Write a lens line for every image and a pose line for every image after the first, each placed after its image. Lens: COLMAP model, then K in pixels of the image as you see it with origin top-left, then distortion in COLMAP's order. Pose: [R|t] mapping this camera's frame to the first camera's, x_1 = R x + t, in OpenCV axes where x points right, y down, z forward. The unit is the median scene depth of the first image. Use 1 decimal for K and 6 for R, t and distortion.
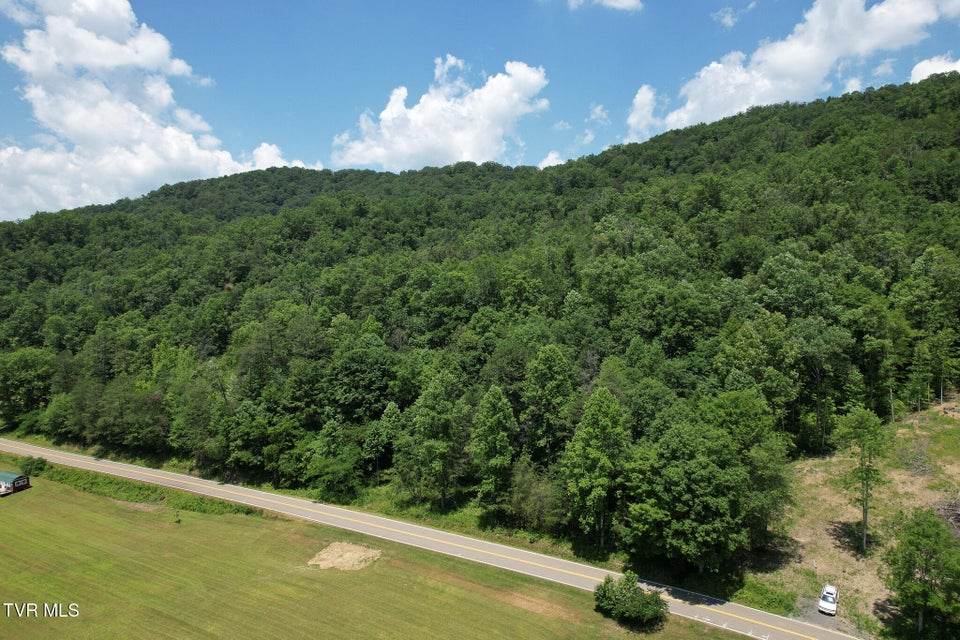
lens RADIAL K [[614.5, 0, 484.1], [0, 614.5, 322.1], [0, 0, 1]] dist [-0.068239, 0.060261]
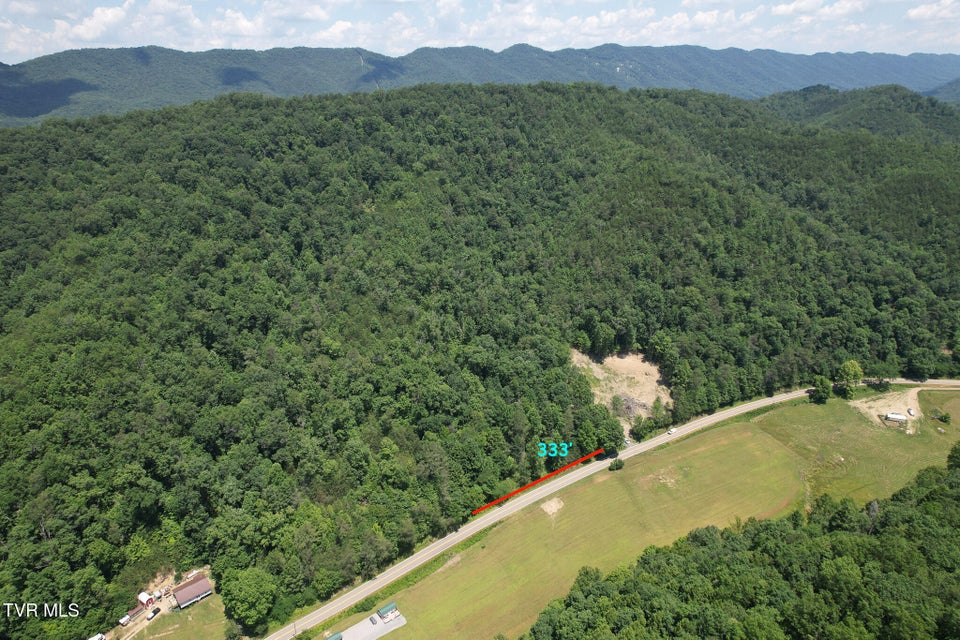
lens RADIAL K [[614.5, 0, 488.7], [0, 614.5, 326.6], [0, 0, 1]] dist [-0.068239, 0.060261]
pose [[0.396659, -0.346060, 0.850238, -2.022913], [0.066871, 0.934652, 0.349220, -1.184397], [-0.915527, -0.081665, 0.393879, 0.113386]]
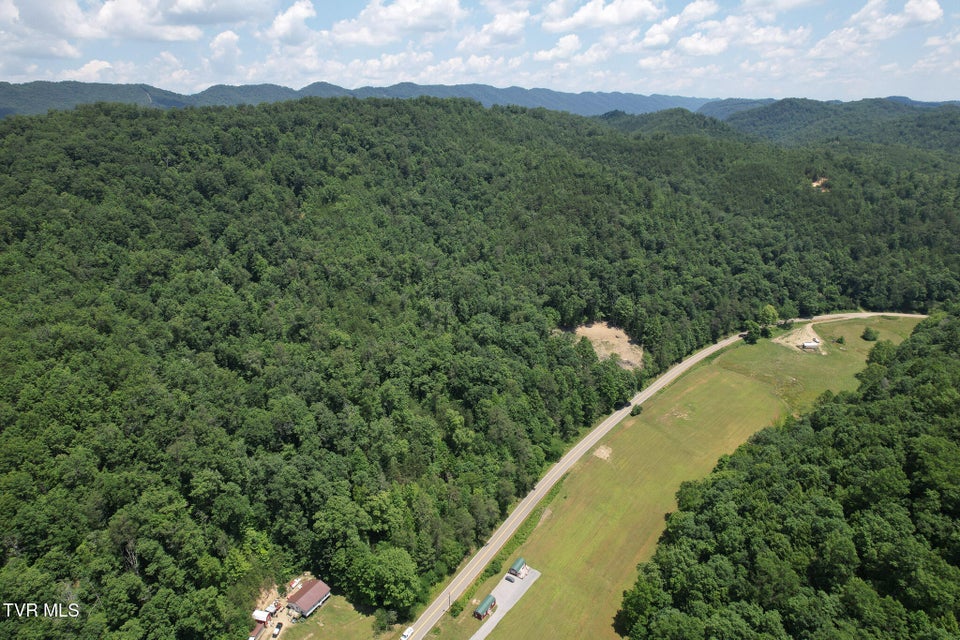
lens RADIAL K [[614.5, 0, 492.7], [0, 614.5, 317.7], [0, 0, 1]] dist [-0.068239, 0.060261]
pose [[0.070067, -0.308583, 0.948613, -2.377076], [0.080163, 0.949617, 0.302989, -1.008021], [-0.994316, 0.054814, 0.091274, 0.943173]]
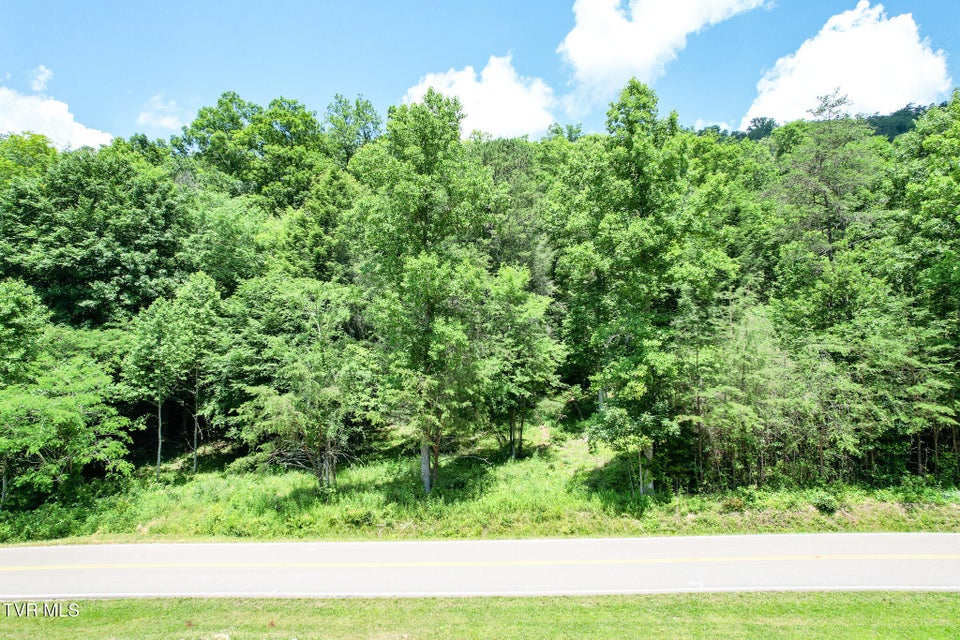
lens RADIAL K [[614.5, 0, 476.5], [0, 614.5, 316.9], [0, 0, 1]] dist [-0.068239, 0.060261]
pose [[0.889978, 0.041079, 0.454149, -0.171078], [0.028190, 0.989073, -0.144706, 0.225802], [-0.455131, 0.141588, 0.879095, 0.594094]]
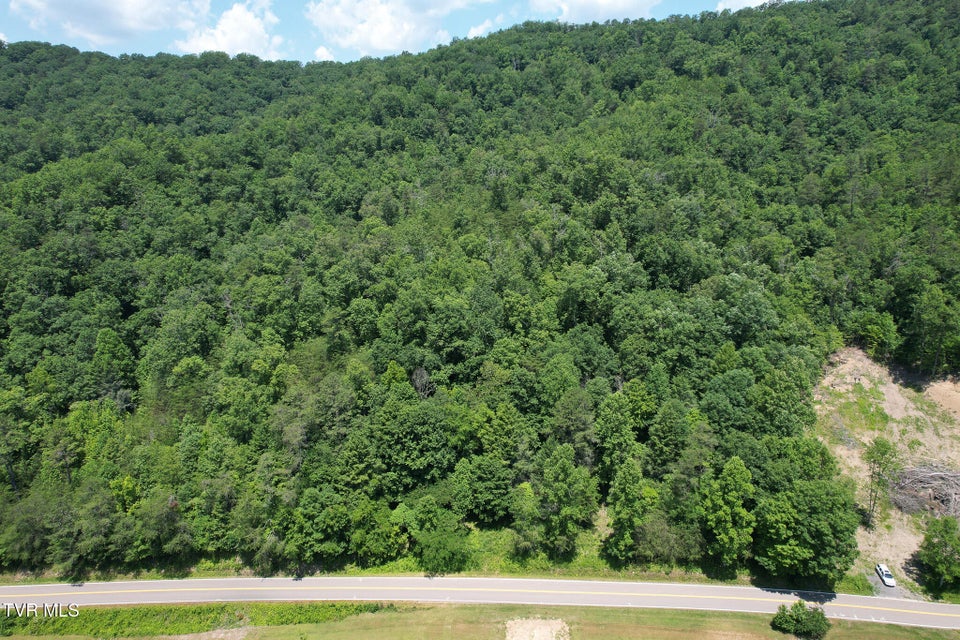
lens RADIAL K [[614.5, 0, 482.7], [0, 614.5, 324.5], [0, 0, 1]] dist [-0.068239, 0.060261]
pose [[0.886967, -0.131350, 0.442761, -0.557143], [0.031704, 0.973759, 0.225364, -0.323815], [-0.460744, -0.185853, 0.867856, 0.138642]]
